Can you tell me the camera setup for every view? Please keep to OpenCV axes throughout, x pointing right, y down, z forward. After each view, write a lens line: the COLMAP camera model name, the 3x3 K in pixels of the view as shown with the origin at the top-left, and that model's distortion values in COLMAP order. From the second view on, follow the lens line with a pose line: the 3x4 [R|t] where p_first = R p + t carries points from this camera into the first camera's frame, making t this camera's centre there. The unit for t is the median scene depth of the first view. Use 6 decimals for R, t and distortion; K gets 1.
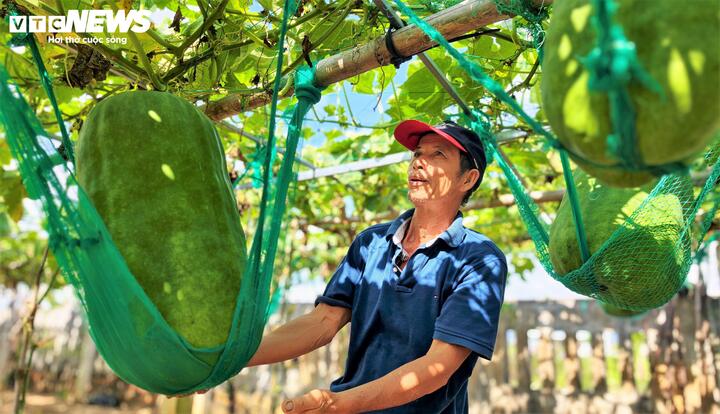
lens RADIAL K [[506.4, 0, 355.8], [0, 506.4, 206.0], [0, 0, 1]] dist [-0.008372, -0.018925]
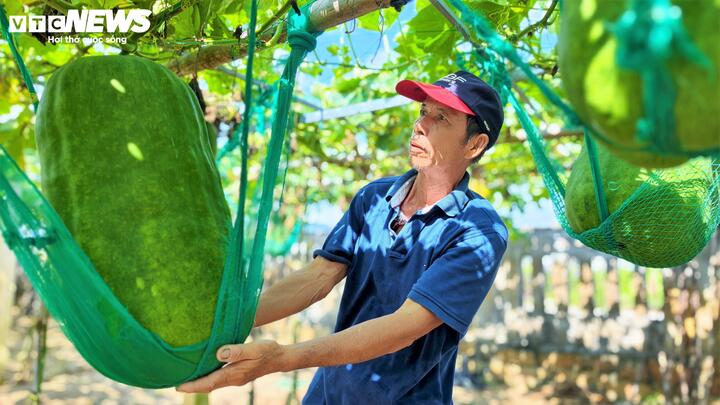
lens RADIAL K [[504.4, 0, 363.8], [0, 504.4, 202.9], [0, 0, 1]] dist [-0.013100, -0.012125]
pose [[0.999549, -0.022781, -0.019559, 0.031895], [0.025131, 0.991220, 0.129815, -0.056135], [0.016430, -0.130248, 0.991345, 0.079778]]
